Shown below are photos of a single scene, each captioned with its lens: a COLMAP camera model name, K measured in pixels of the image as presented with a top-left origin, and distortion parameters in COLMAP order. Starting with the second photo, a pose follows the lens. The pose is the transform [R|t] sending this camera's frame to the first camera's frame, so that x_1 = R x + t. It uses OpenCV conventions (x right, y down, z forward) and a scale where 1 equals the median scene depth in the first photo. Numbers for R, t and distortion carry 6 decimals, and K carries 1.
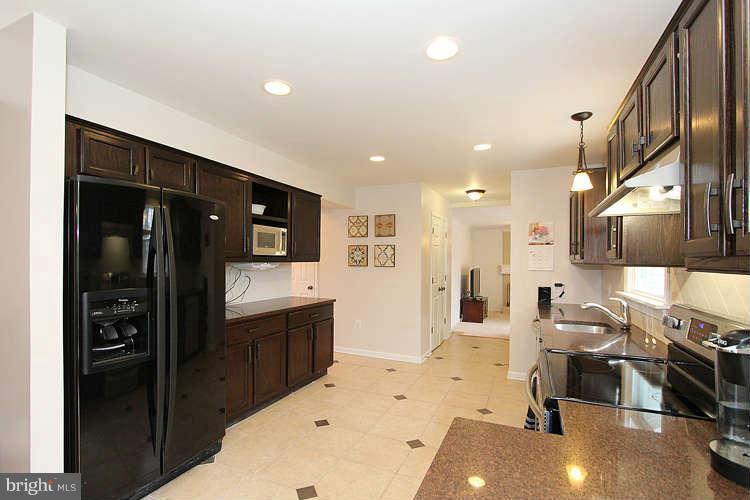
lens RADIAL K [[355.2, 0, 375.4], [0, 355.2, 264.9], [0, 0, 1]] dist [-0.024091, 0.000206]
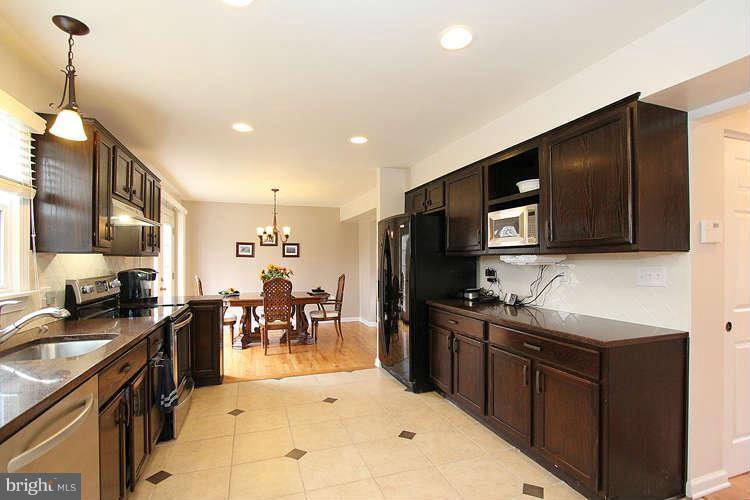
lens RADIAL K [[356.3, 0, 369.7], [0, 356.3, 256.3], [0, 0, 1]] dist [-0.004229, 0.000091]
pose [[-0.743198, -0.019271, -0.668794, 0.315676], [-0.013896, 0.999814, -0.013368, 0.006848], [0.668928, -0.000642, -0.743327, 0.961414]]
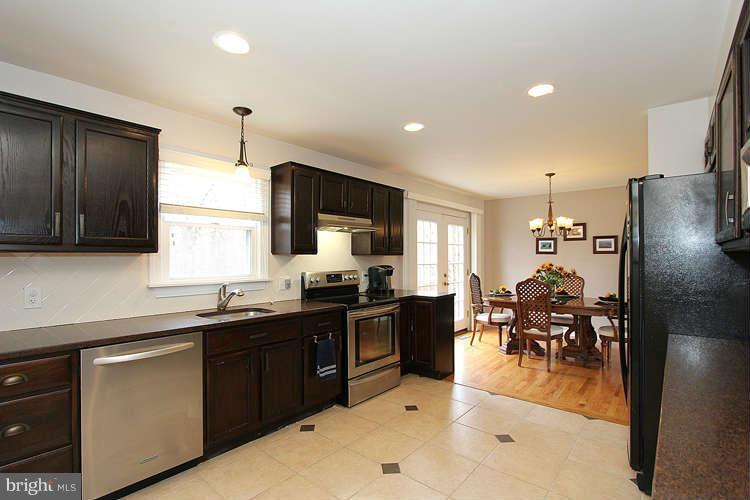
lens RADIAL K [[356.3, 0, 369.7], [0, 356.3, 256.3], [0, 0, 1]] dist [-0.004229, 0.000091]
pose [[-0.954304, -0.009383, 0.298691, -0.043281], [-0.006783, 0.999930, 0.009742, -0.002379], [-0.298762, 0.007271, -0.954300, 0.971485]]
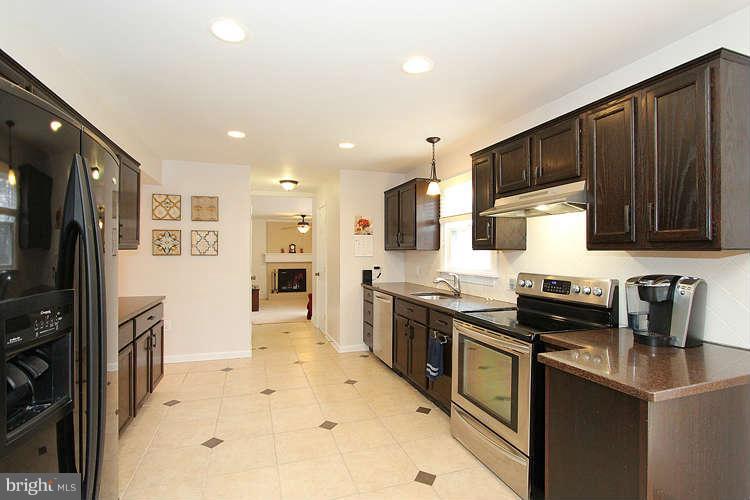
lens RADIAL K [[352.6, 0, 373.2], [0, 352.6, 253.3], [0, 0, 1]] dist [-0.003216, -0.000041]
pose [[0.741176, -0.009499, 0.671243, -0.252925], [0.011546, 0.999932, 0.001402, 0.003375], [-0.671211, 0.006710, 0.741236, 0.076675]]
